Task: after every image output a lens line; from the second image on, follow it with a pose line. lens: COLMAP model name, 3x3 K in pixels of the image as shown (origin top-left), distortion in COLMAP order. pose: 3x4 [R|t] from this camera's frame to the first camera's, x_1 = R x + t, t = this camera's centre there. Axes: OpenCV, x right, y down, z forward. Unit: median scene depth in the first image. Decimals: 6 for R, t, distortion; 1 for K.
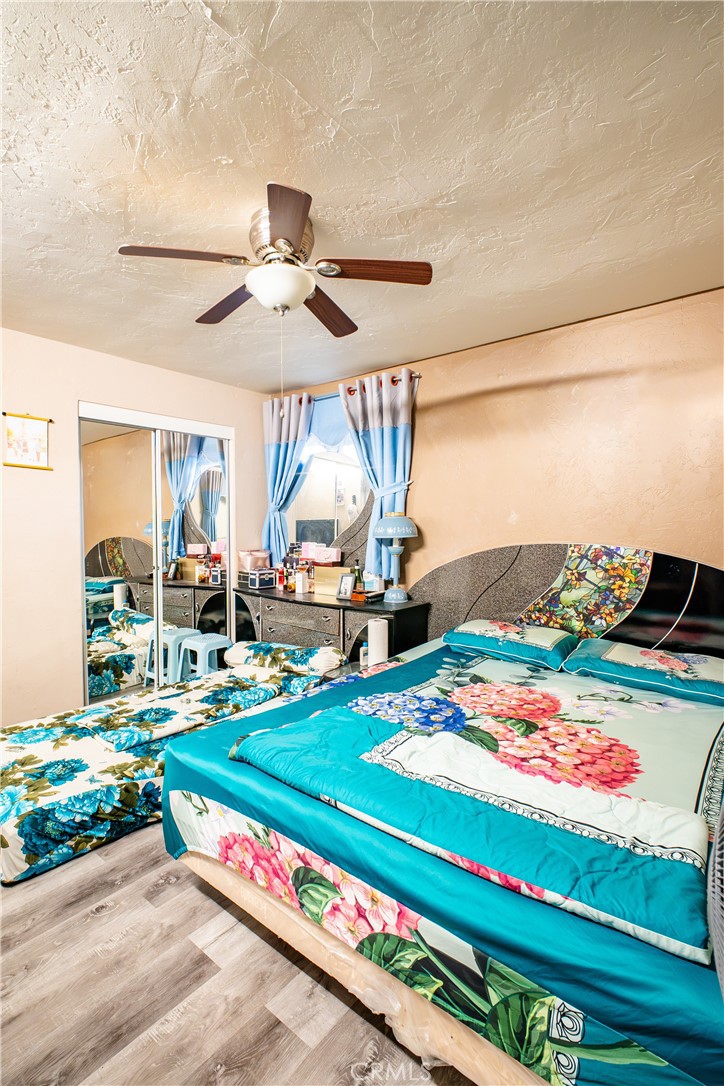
lens RADIAL K [[501.2, 0, 378.3], [0, 501.2, 532.2], [0, 0, 1]] dist [-0.001963, -0.000501]
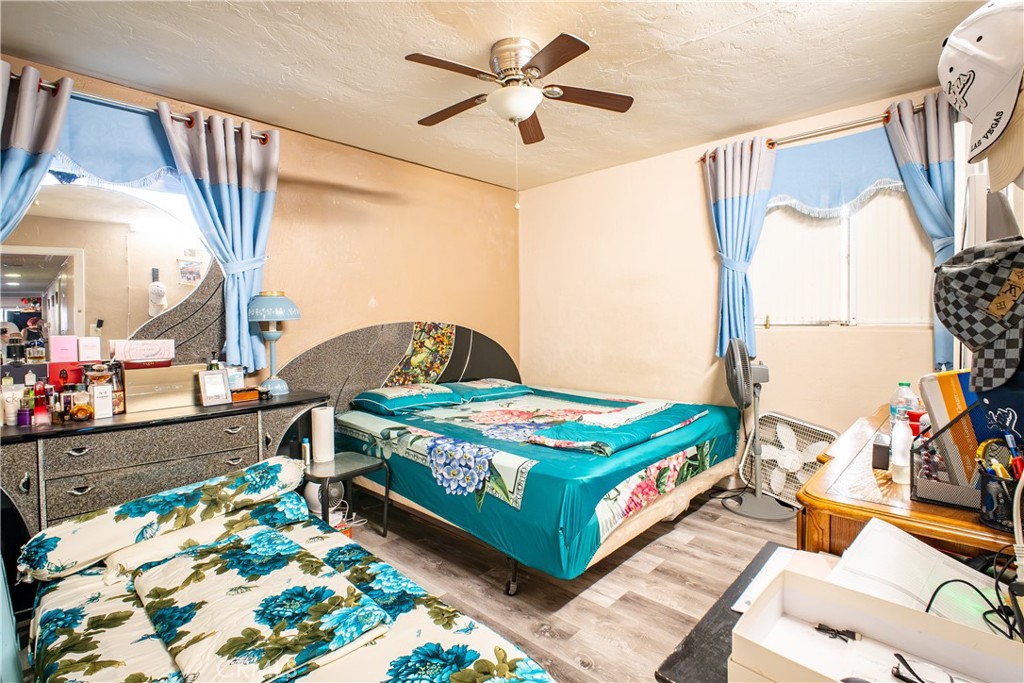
lens RADIAL K [[472.2, 0, 520.5], [0, 472.2, 320.7], [0, 0, 1]] dist [0.003773, -0.006657]
pose [[0.089545, -0.005527, 0.995967, -0.922573], [0.032163, 0.999479, 0.002655, 0.027352], [-0.995463, 0.031796, 0.089676, 0.617486]]
